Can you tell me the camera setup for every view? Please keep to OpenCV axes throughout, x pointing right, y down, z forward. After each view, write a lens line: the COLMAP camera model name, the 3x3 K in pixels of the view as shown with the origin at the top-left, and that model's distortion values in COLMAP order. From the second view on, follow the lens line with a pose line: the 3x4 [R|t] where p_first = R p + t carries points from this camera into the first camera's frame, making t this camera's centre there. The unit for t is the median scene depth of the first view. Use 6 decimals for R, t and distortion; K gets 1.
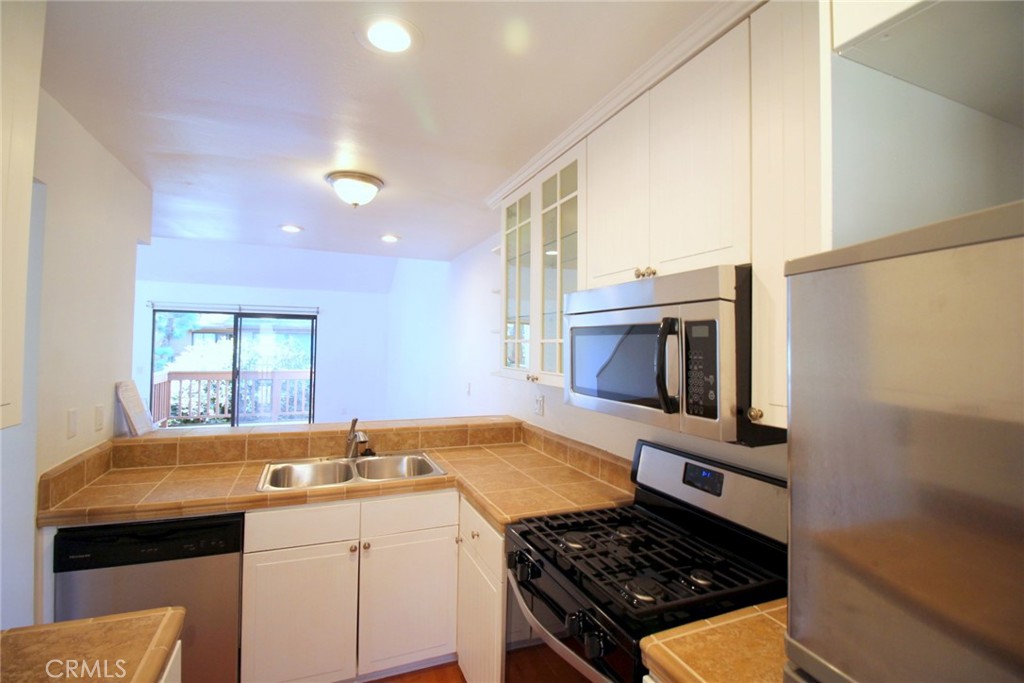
lens RADIAL K [[486.2, 0, 517.8], [0, 486.2, 335.8], [0, 0, 1]] dist [-0.010530, -0.001367]
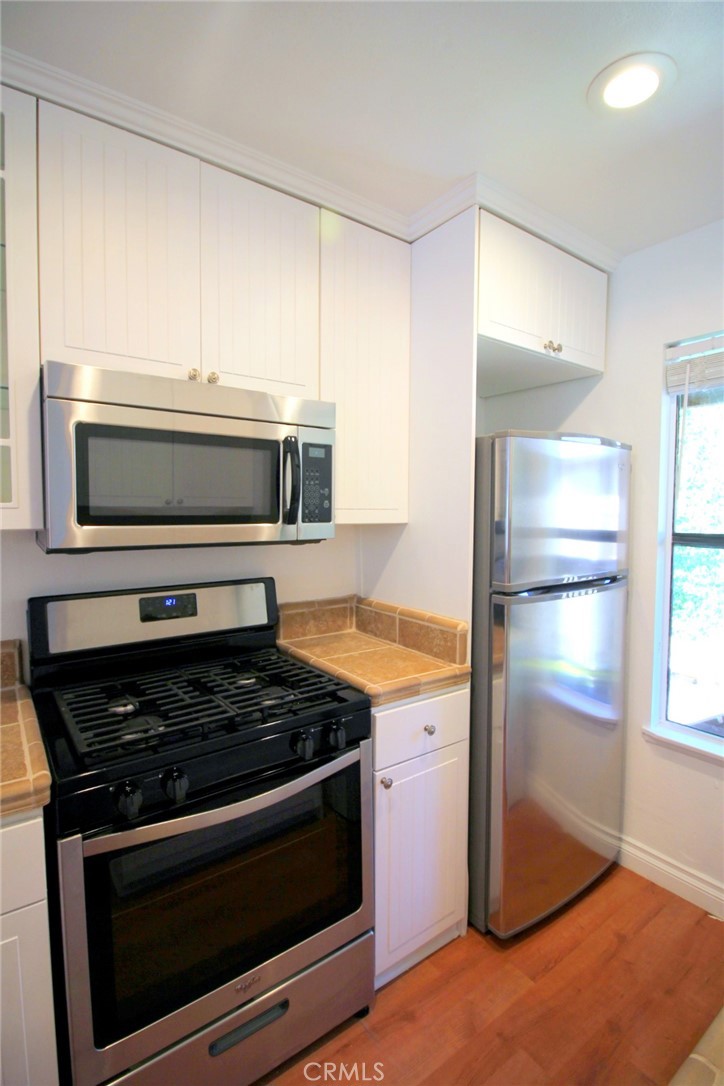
lens RADIAL K [[515.6, 0, 359.7], [0, 515.6, 536.8], [0, 0, 1]] dist [-0.010530, -0.001367]
pose [[-0.229907, -0.068487, 0.970800, -0.716489], [-0.024802, 0.997609, 0.064505, 0.090251], [-0.972896, -0.009248, -0.231056, 0.934566]]
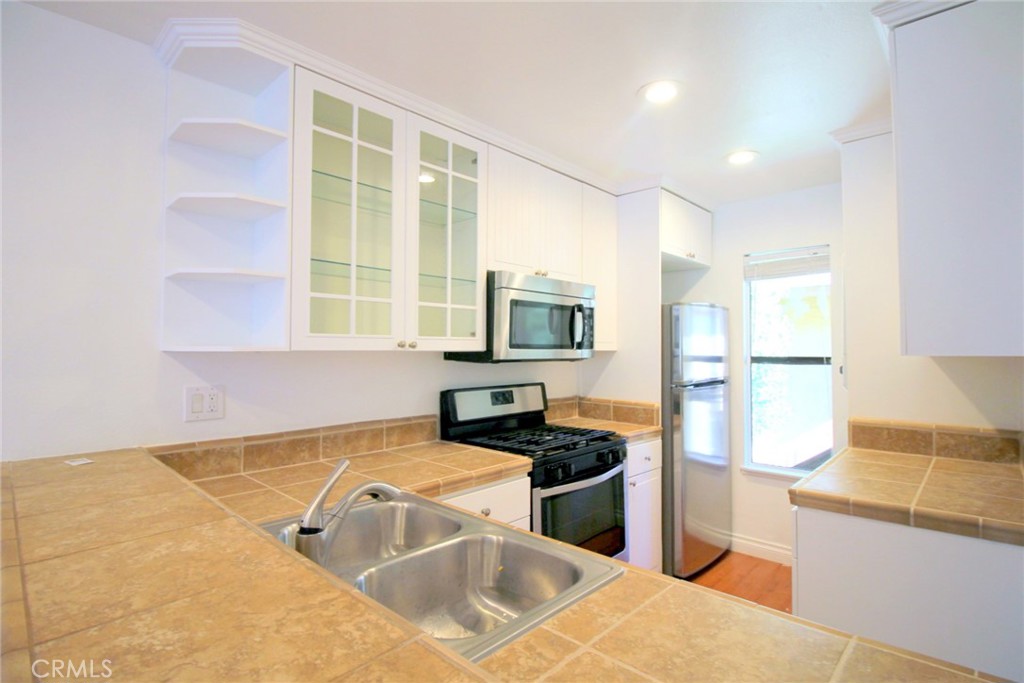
lens RADIAL K [[502.9, 0, 511.4], [0, 502.9, 338.2], [0, 0, 1]] dist [-0.004160, -0.000642]
pose [[-0.403854, 0.005104, 0.914809, -1.301275], [-0.025667, 0.999528, -0.016907, 0.128313], [-0.914463, -0.030308, -0.403532, 1.800488]]
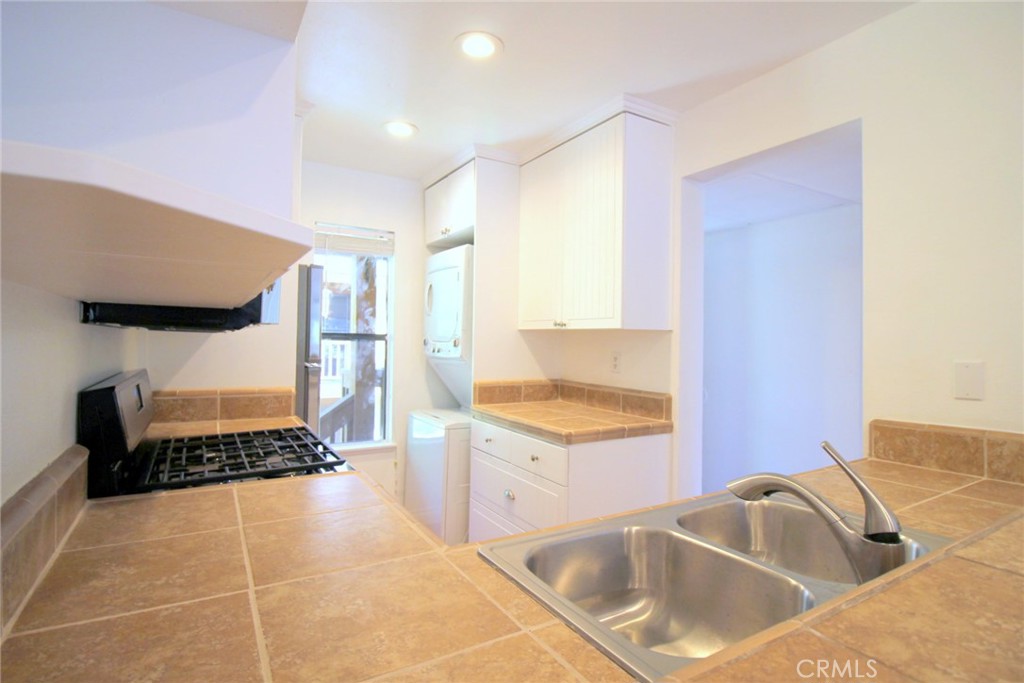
lens RADIAL K [[526.2, 0, 524.2], [0, 526.2, 340.8], [0, 0, 1]] dist [-0.001397, -0.000318]
pose [[-0.987193, -0.030842, -0.156520, -0.173826], [-0.027196, 0.999308, -0.025388, 0.212115], [0.157195, -0.020806, -0.987348, 2.212039]]
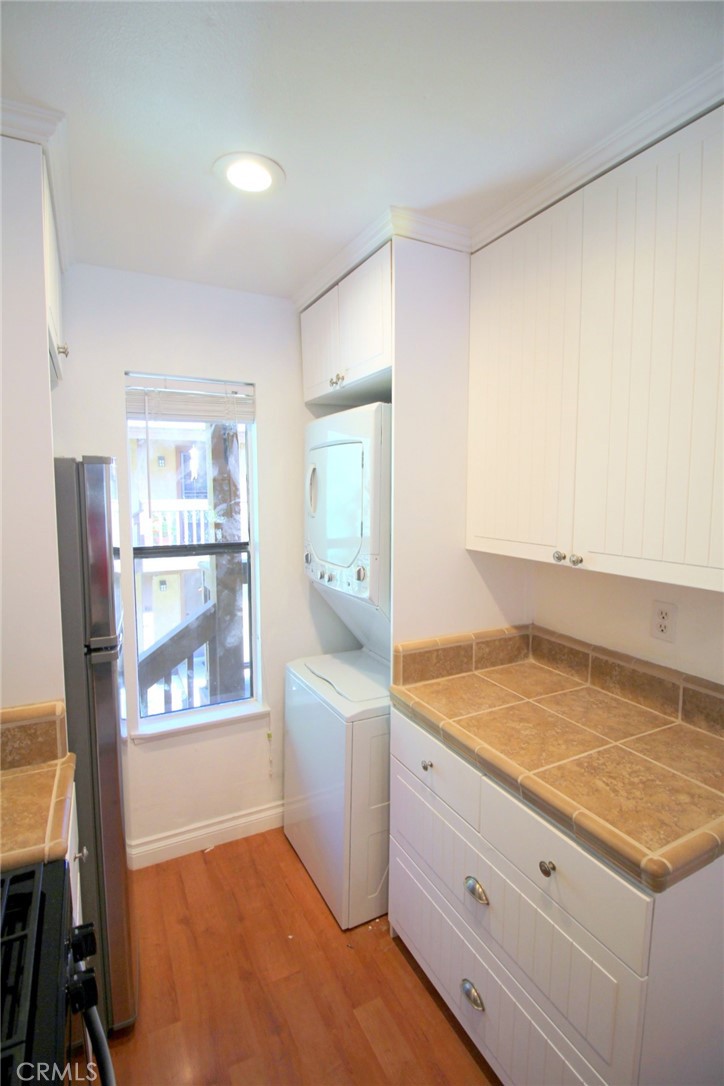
lens RADIAL K [[515.6, 0, 359.7], [0, 515.6, 536.8], [0, 0, 1]] dist [-0.010530, -0.001367]
pose [[-0.996735, -0.006390, -0.080483, -0.135300], [-0.012163, 0.997371, 0.071442, 0.005881], [0.079815, 0.072188, -0.994192, 1.308135]]
